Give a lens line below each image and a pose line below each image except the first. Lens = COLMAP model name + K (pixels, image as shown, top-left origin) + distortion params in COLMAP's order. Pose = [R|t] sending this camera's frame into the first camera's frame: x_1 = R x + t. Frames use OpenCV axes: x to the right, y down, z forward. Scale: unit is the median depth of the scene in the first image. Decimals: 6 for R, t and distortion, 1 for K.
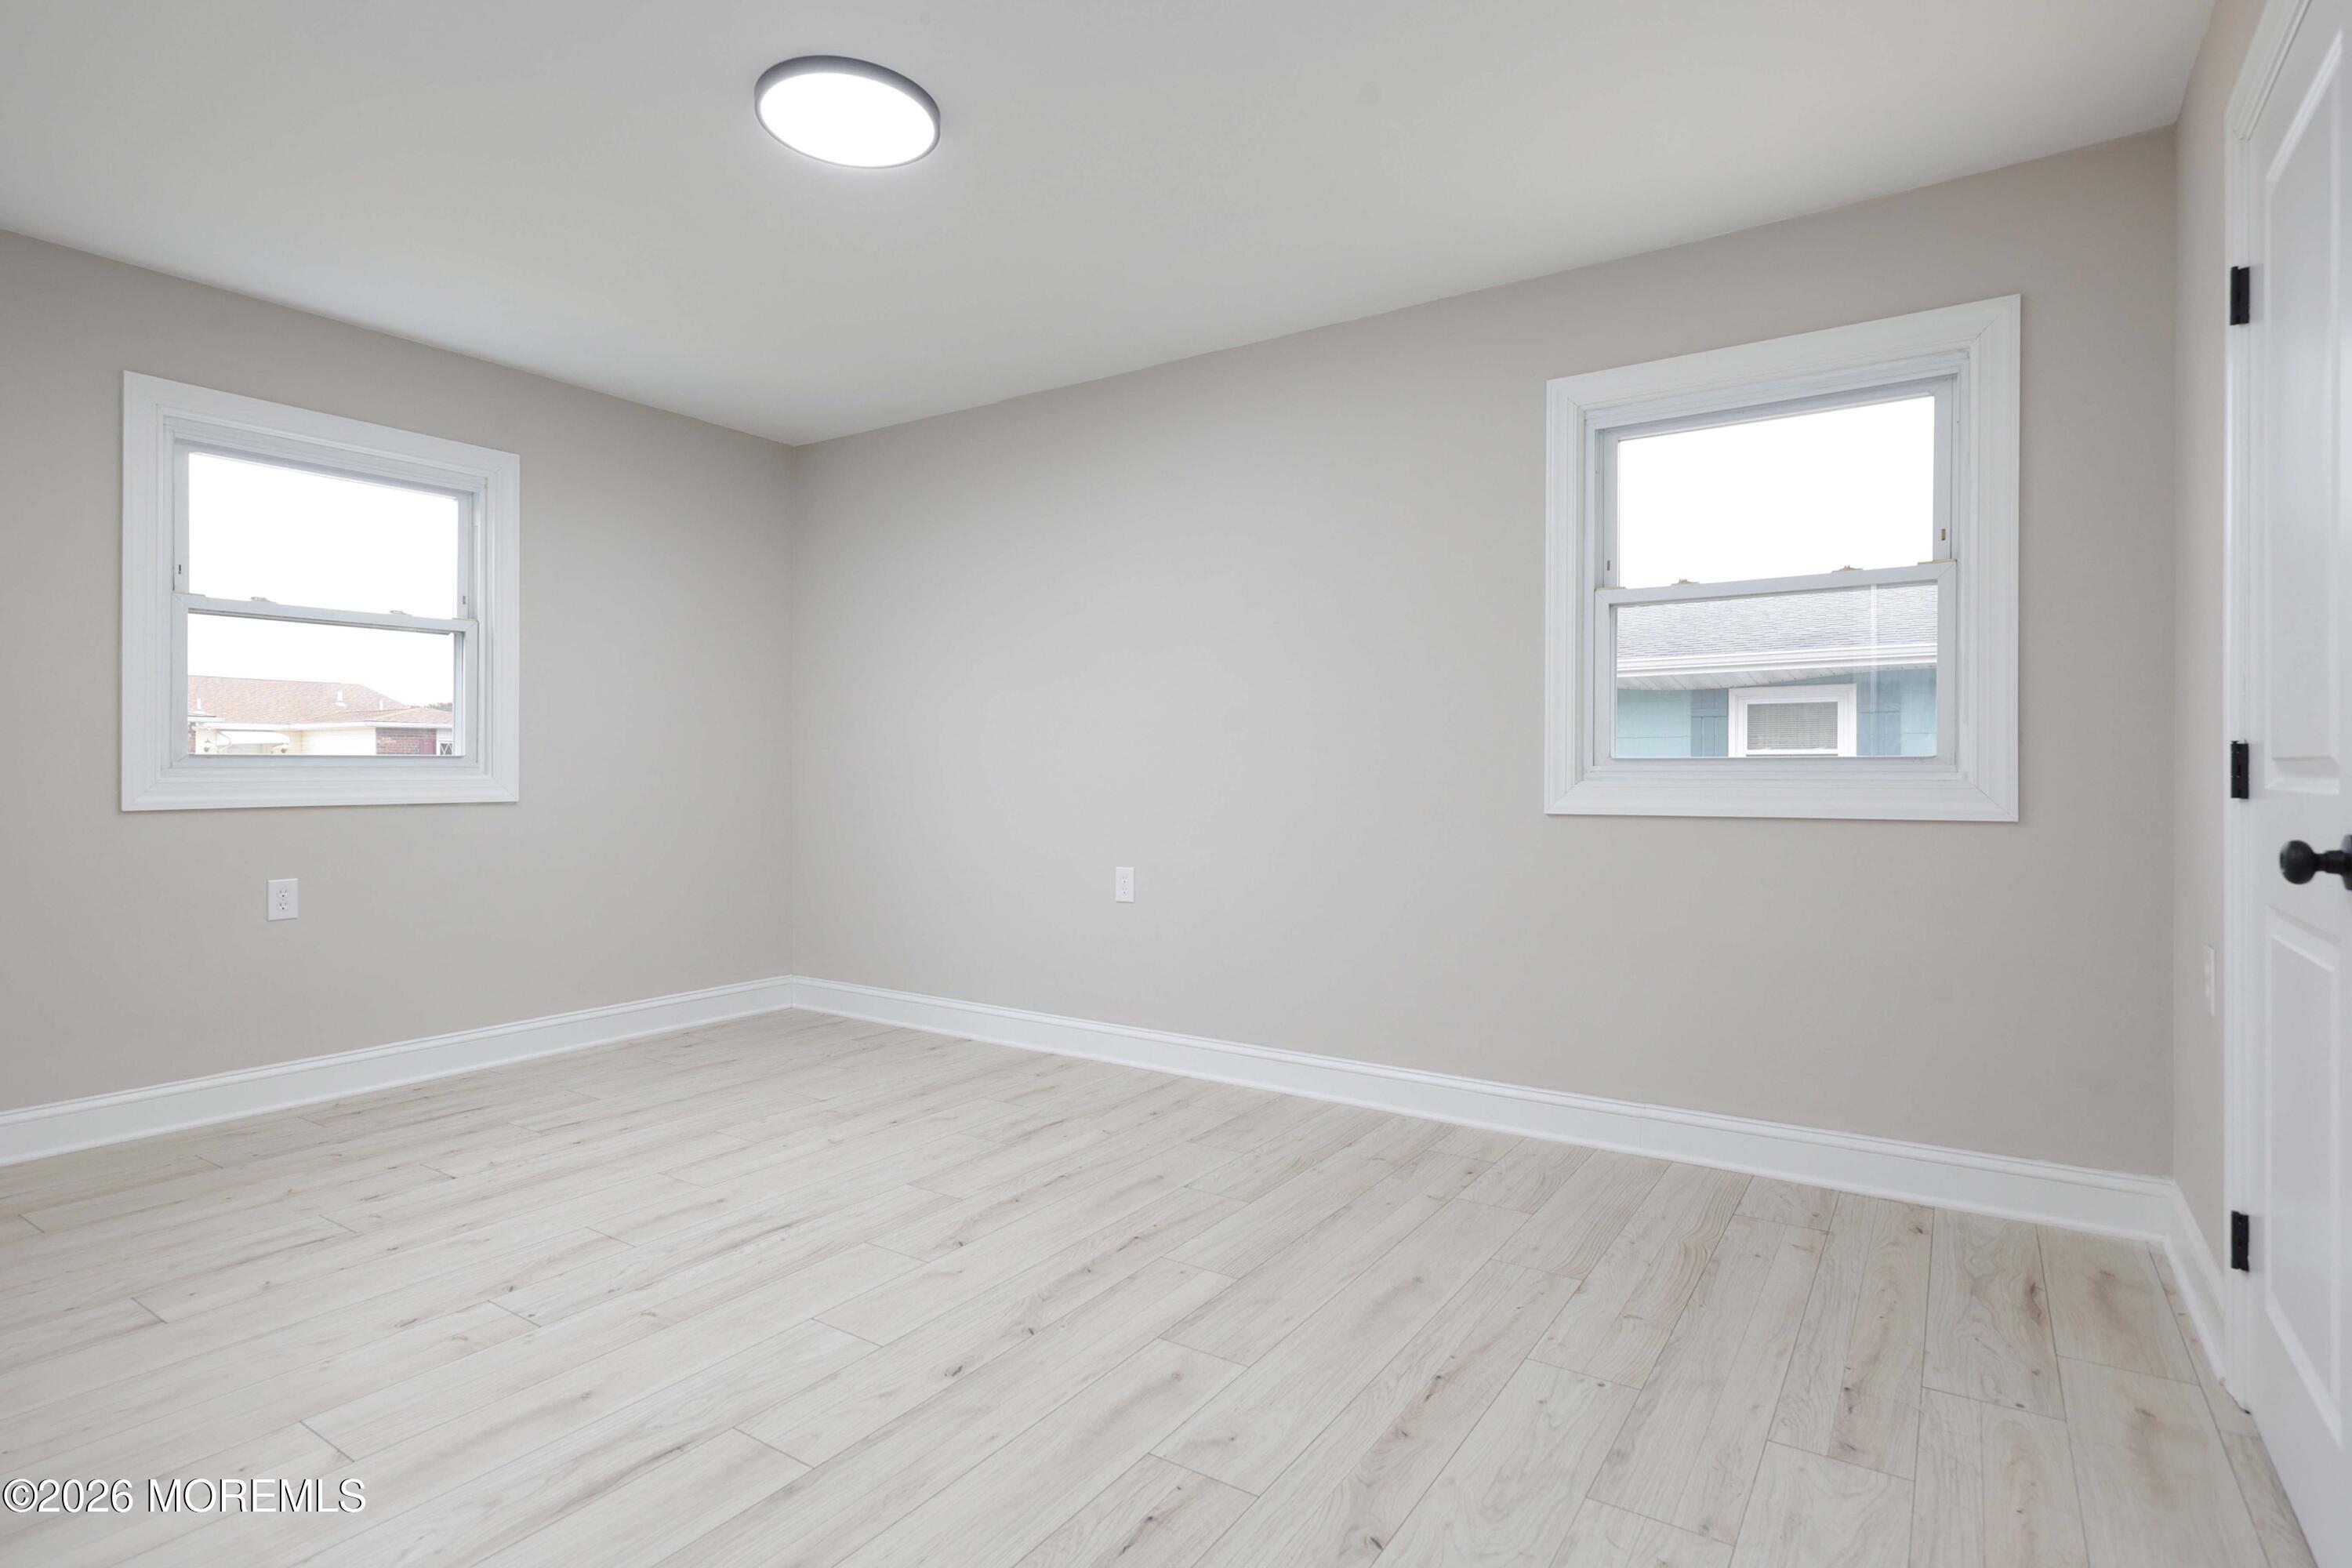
lens RADIAL K [[1201.1, 0, 1163.5], [0, 1201.1, 782.5], [0, 0, 1]] dist [0.001434, 0.000632]
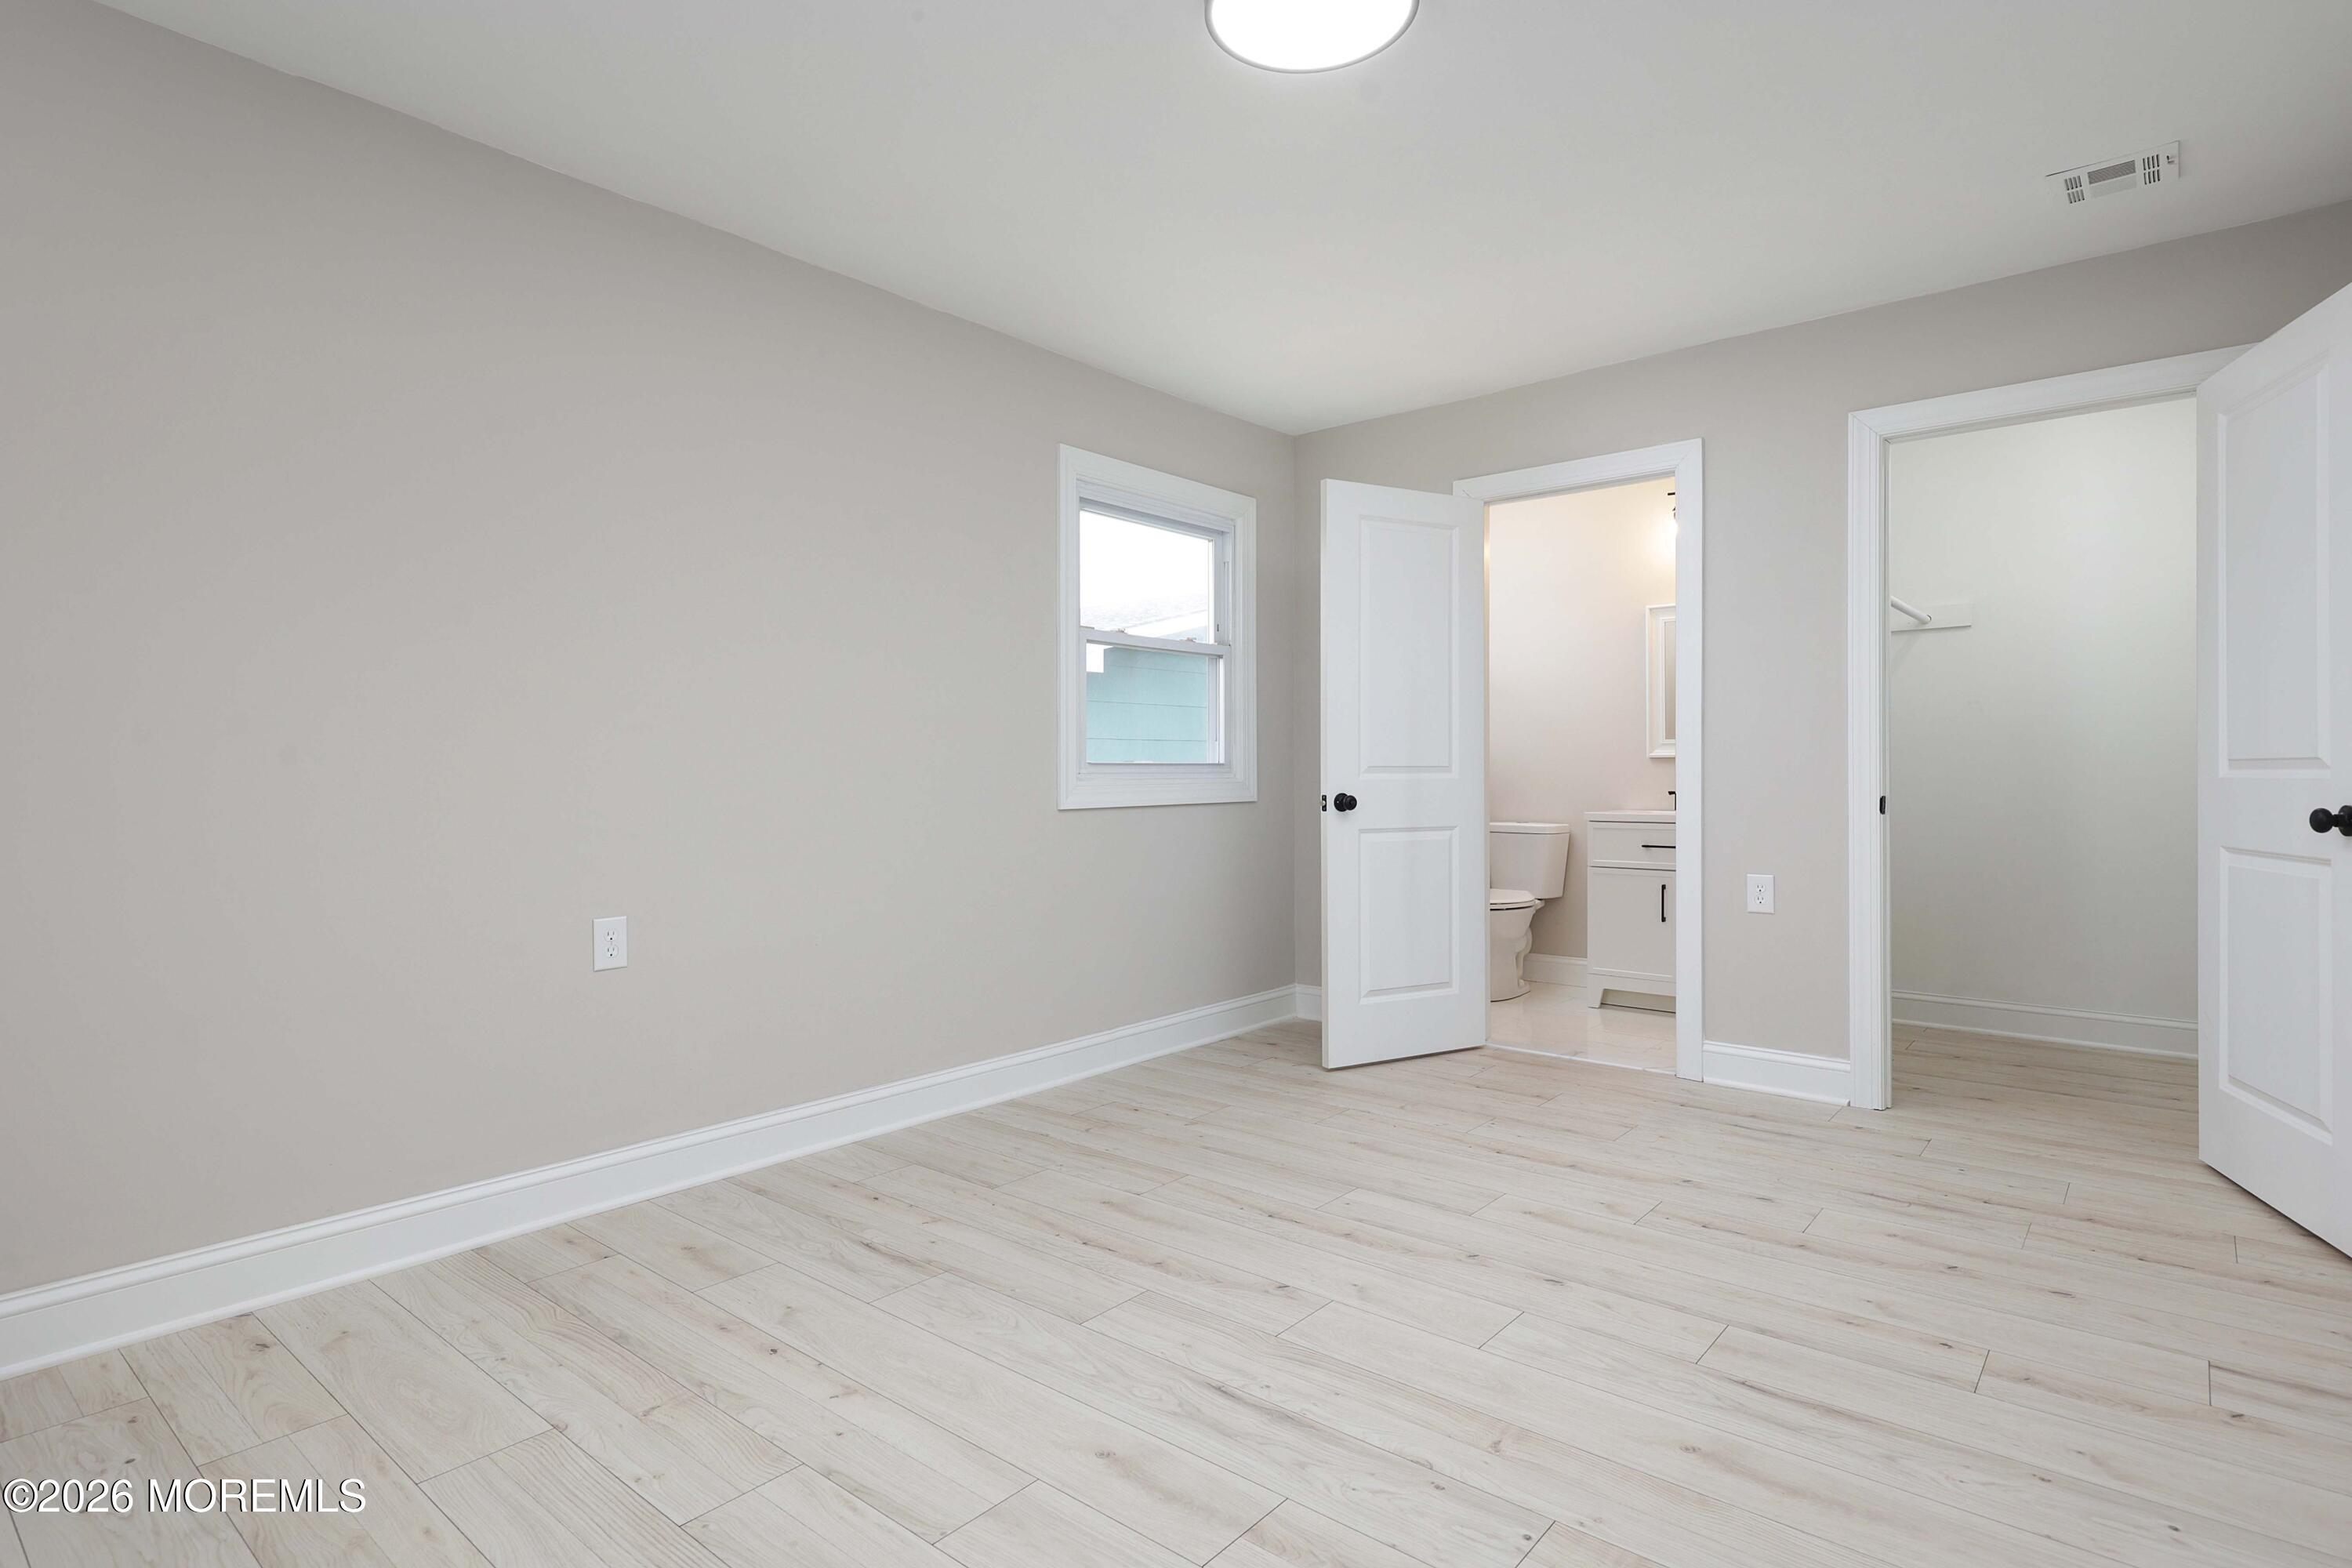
lens RADIAL K [[1201.1, 0, 1181.3], [0, 1201.1, 779.1], [0, 0, 1]] dist [0.001434, 0.000632]
pose [[0.096801, -0.006892, 0.995280, -1.046966], [0.012562, 0.999905, 0.005702, -0.010894], [-0.995225, 0.011951, 0.096878, 0.945167]]
